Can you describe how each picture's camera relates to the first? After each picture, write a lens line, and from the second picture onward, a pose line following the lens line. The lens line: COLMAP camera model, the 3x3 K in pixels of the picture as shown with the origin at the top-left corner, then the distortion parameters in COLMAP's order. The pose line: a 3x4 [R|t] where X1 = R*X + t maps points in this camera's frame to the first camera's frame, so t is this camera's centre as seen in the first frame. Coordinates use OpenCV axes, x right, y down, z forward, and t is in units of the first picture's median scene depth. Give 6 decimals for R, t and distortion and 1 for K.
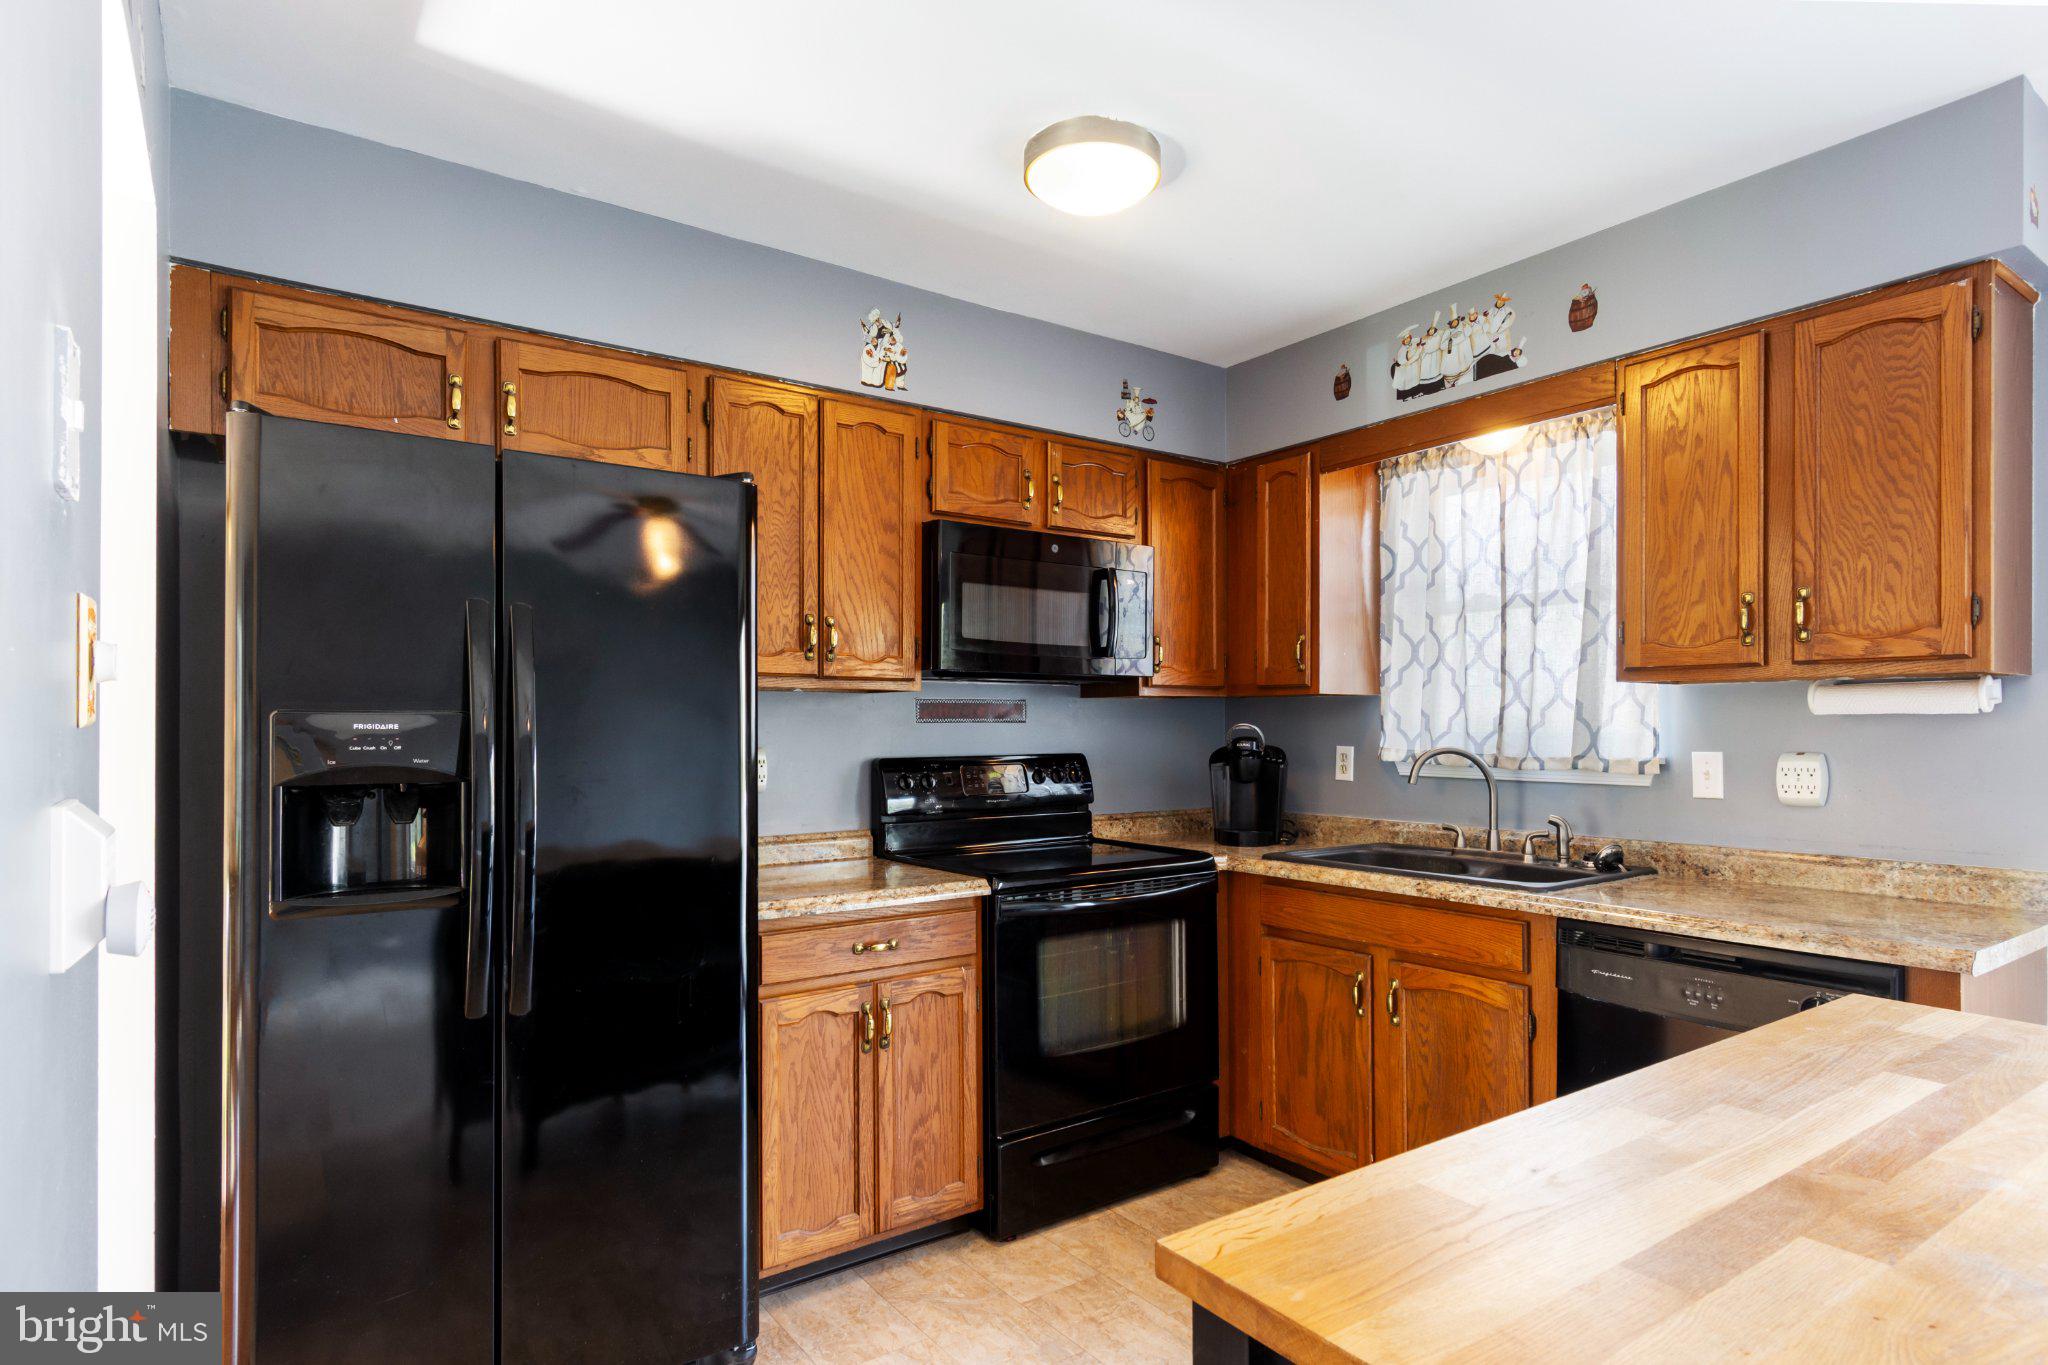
lens RADIAL K [[1117.7, 0, 1022.2], [0, 1117.7, 728.3], [0, 0, 1]] dist [0.007709, -0.000457]
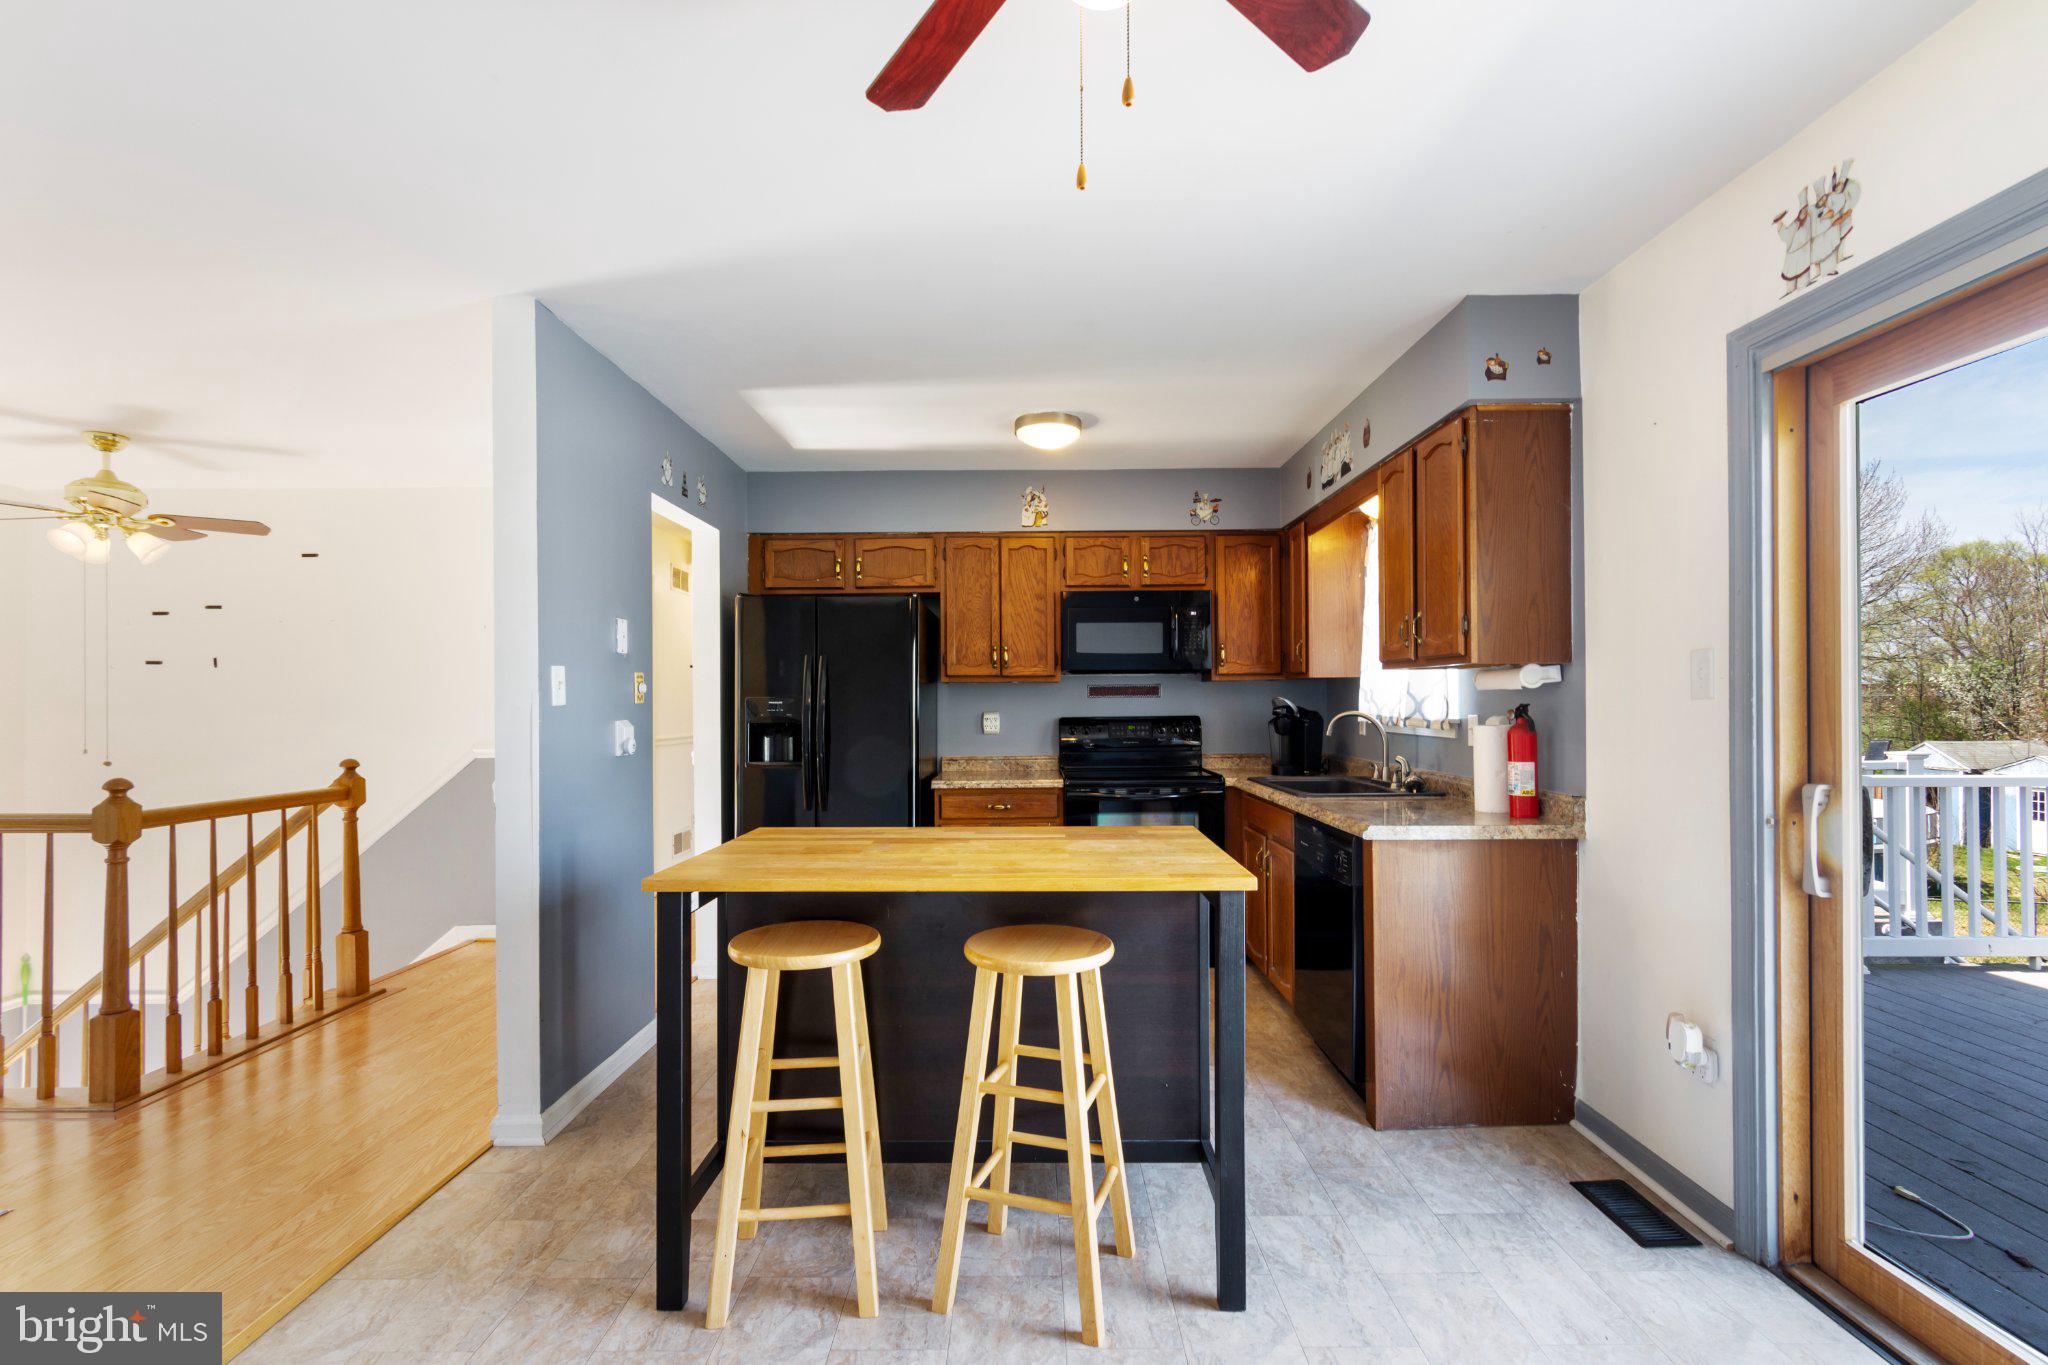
lens RADIAL K [[929.7, 0, 1012.2], [0, 929.7, 693.9], [0, 0, 1]] dist [0.005889, -0.002477]
pose [[0.795381, -0.006496, -0.606075, 0.823354], [0.005234, 0.999979, -0.003849, -0.006868], [0.606088, -0.000111, 0.795398, -0.309154]]
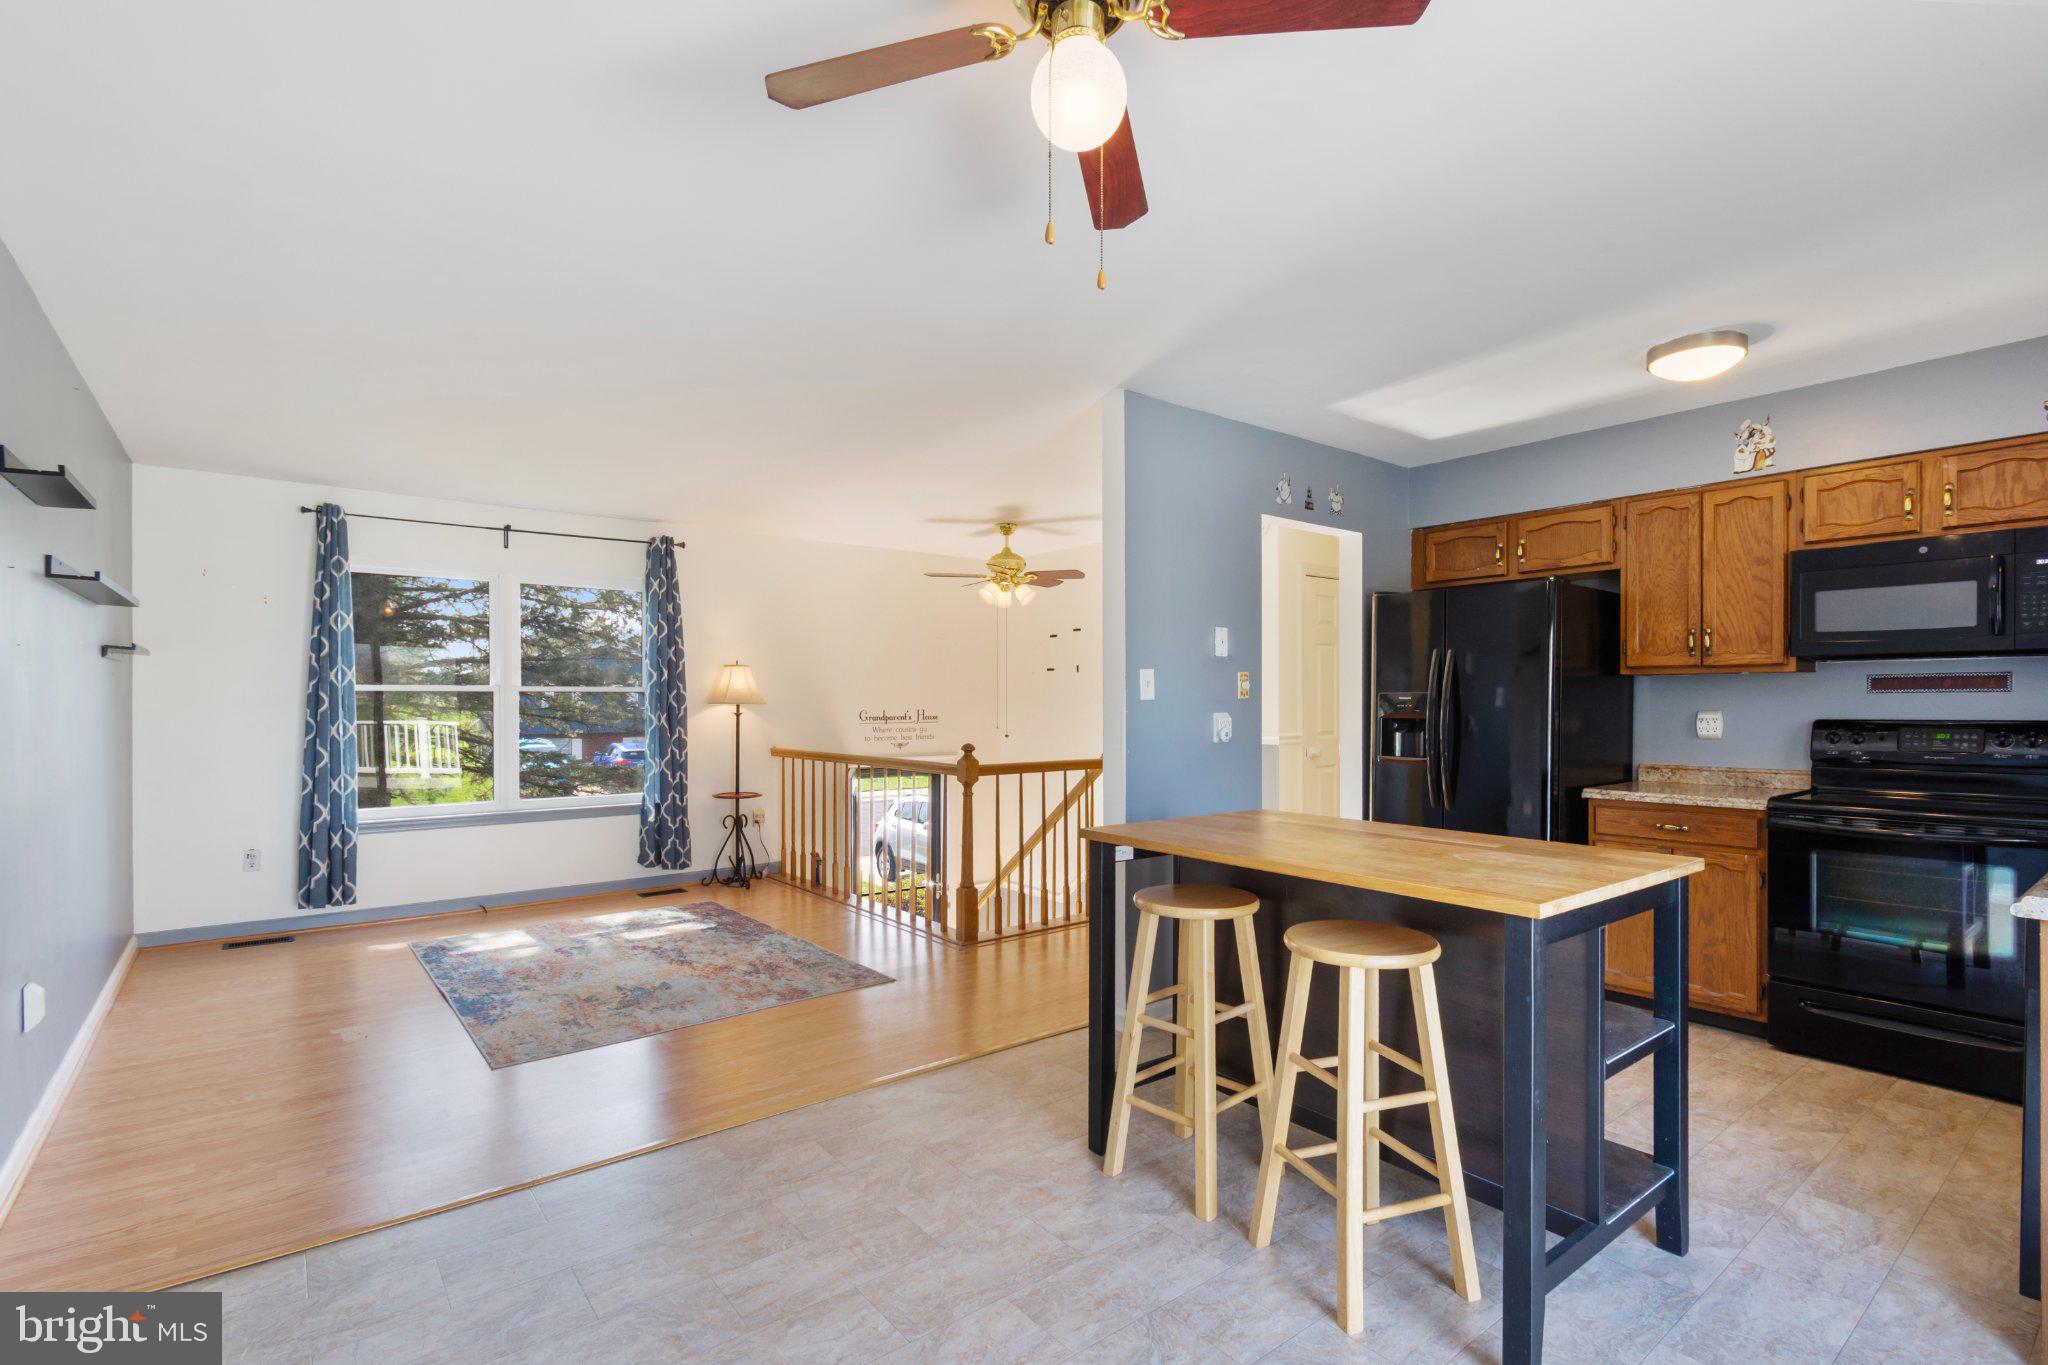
lens RADIAL K [[929.7, 0, 1017.6], [0, 929.7, 709.3], [0, 0, 1]] dist [0.005889, -0.002477]
pose [[0.023077, 0.015154, -0.999619, 1.107173], [0.006335, 0.999863, 0.015304, -0.009469], [0.999714, -0.006685, 0.022978, -0.015867]]
